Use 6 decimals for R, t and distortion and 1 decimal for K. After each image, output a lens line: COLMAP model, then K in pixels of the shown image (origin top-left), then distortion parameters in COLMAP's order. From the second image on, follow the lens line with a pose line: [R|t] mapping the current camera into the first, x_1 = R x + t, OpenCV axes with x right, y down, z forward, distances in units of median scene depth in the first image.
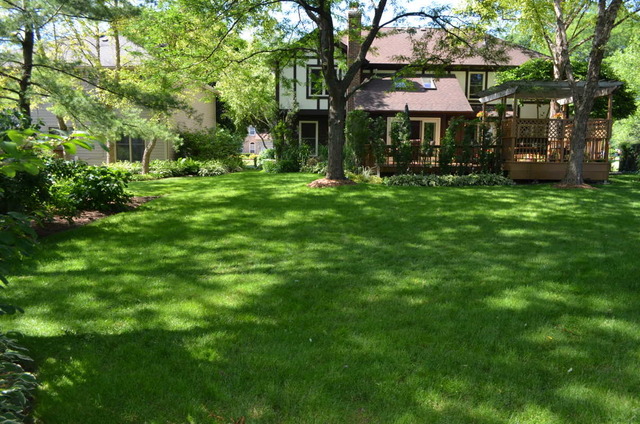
lens RADIAL K [[501.3, 0, 320.0], [0, 501.3, 212.0], [0, 0, 1]] dist [-0.000537, 0.004229]
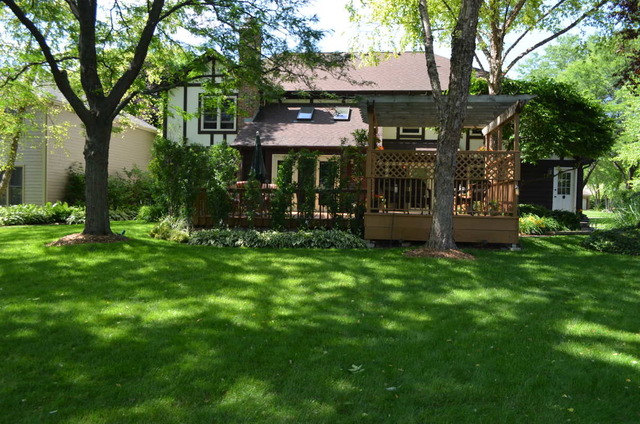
lens RADIAL K [[501.3, 0, 320.0], [0, 501.3, 212.0], [0, 0, 1]] dist [-0.000537, 0.004229]
pose [[0.988385, 0.021830, -0.150394, 0.302219], [-0.037242, 0.994247, -0.100432, -0.023697], [0.147336, 0.104866, 0.983512, 0.239106]]
